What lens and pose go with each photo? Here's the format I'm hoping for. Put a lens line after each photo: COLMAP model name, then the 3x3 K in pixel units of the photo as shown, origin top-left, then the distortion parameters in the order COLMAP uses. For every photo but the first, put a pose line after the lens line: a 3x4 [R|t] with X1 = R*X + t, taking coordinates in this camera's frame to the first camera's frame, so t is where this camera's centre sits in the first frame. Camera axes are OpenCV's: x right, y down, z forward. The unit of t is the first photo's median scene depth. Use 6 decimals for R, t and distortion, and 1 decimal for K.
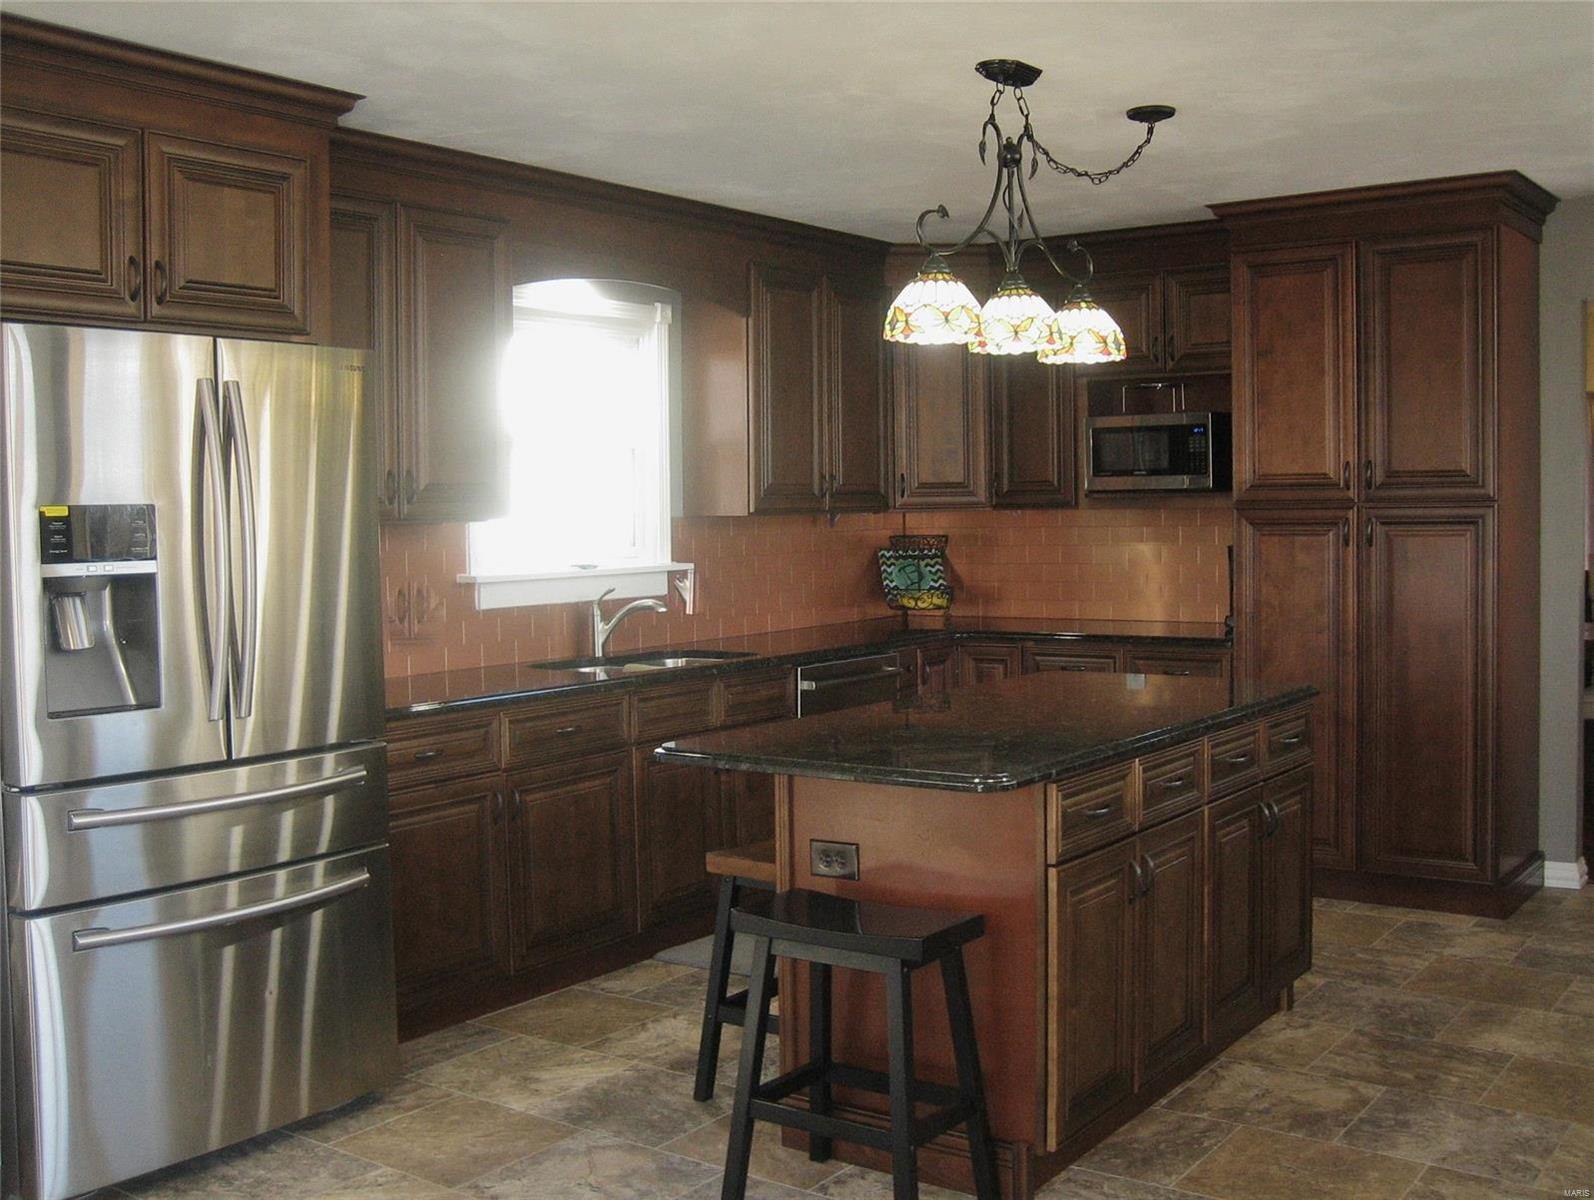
lens RADIAL K [[1652.6, 0, 797.9], [0, 1652.6, 584.8], [0, 0, 1]] dist [-0.083080, 0.000000]
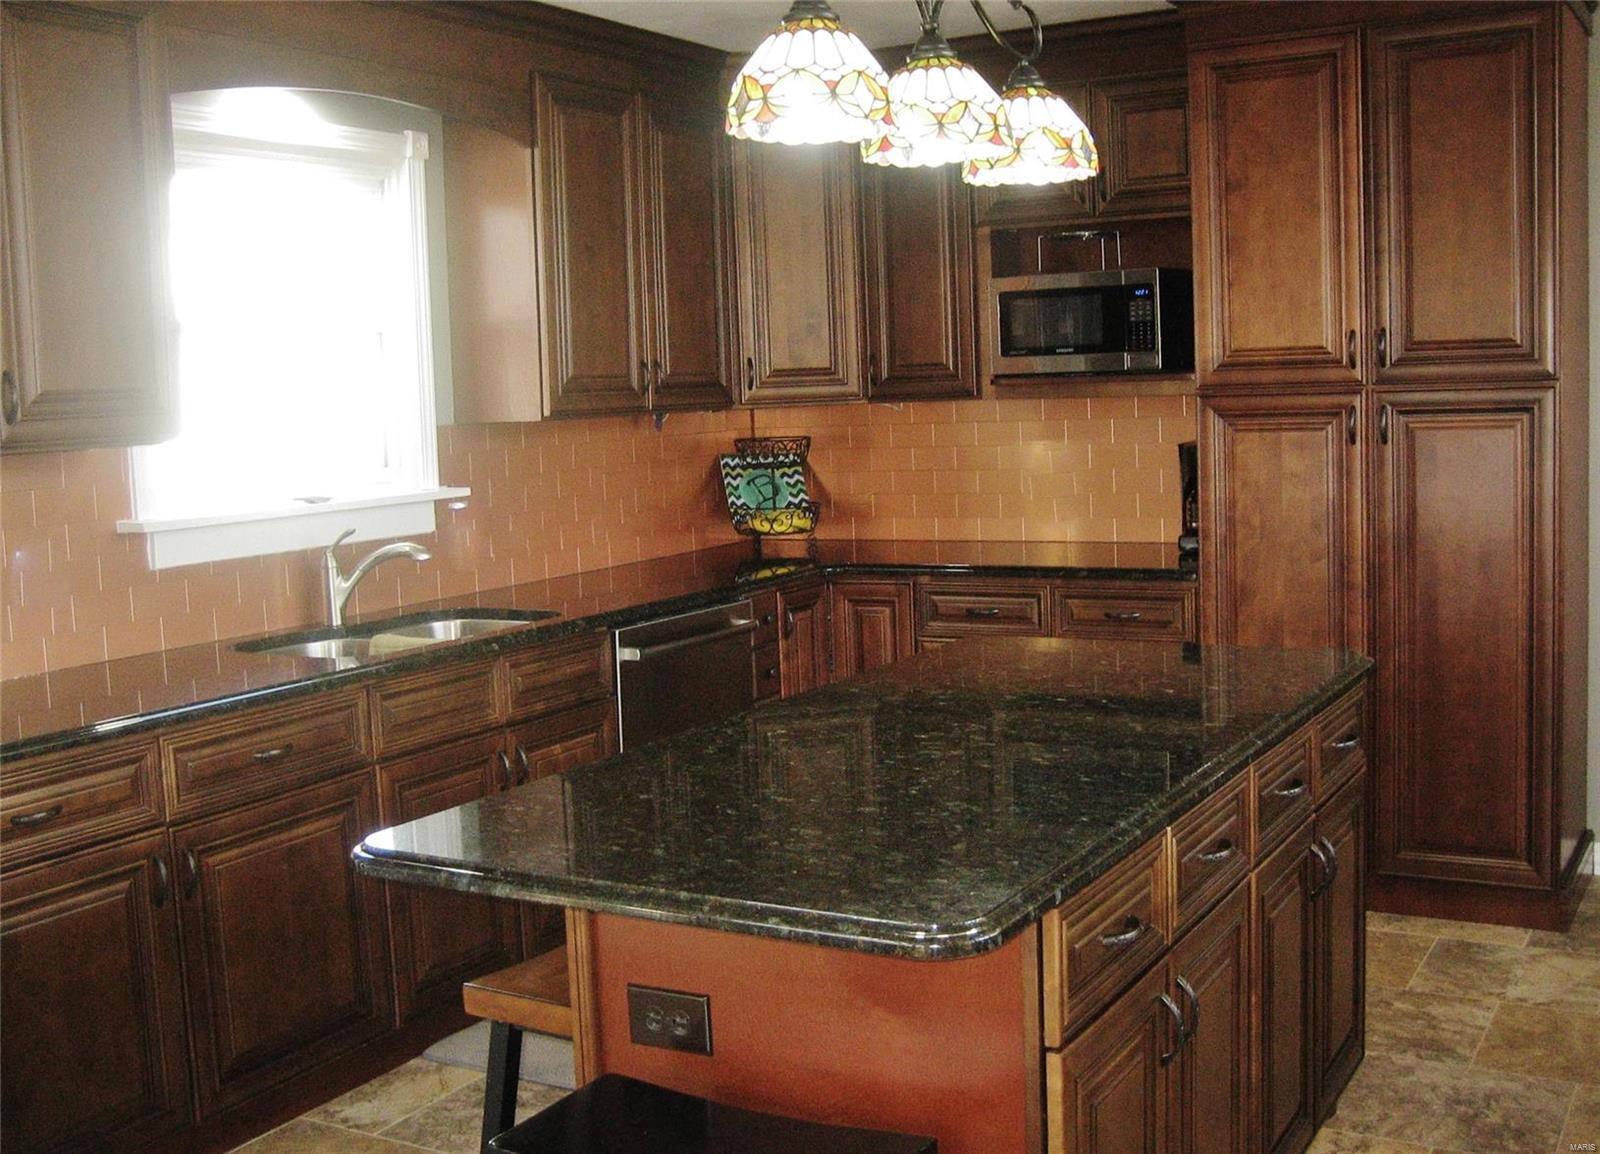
lens RADIAL K [[1722.8, 0, 797.6], [0, 1722.8, 532.2], [0, 0, 1]] dist [-0.115641, 0.000000]
pose [[0.995072, -0.031015, 0.094181, 0.010418], [0.027813, 0.998996, 0.035118, -0.018143], [-0.095176, -0.032325, 0.994936, 0.260953]]
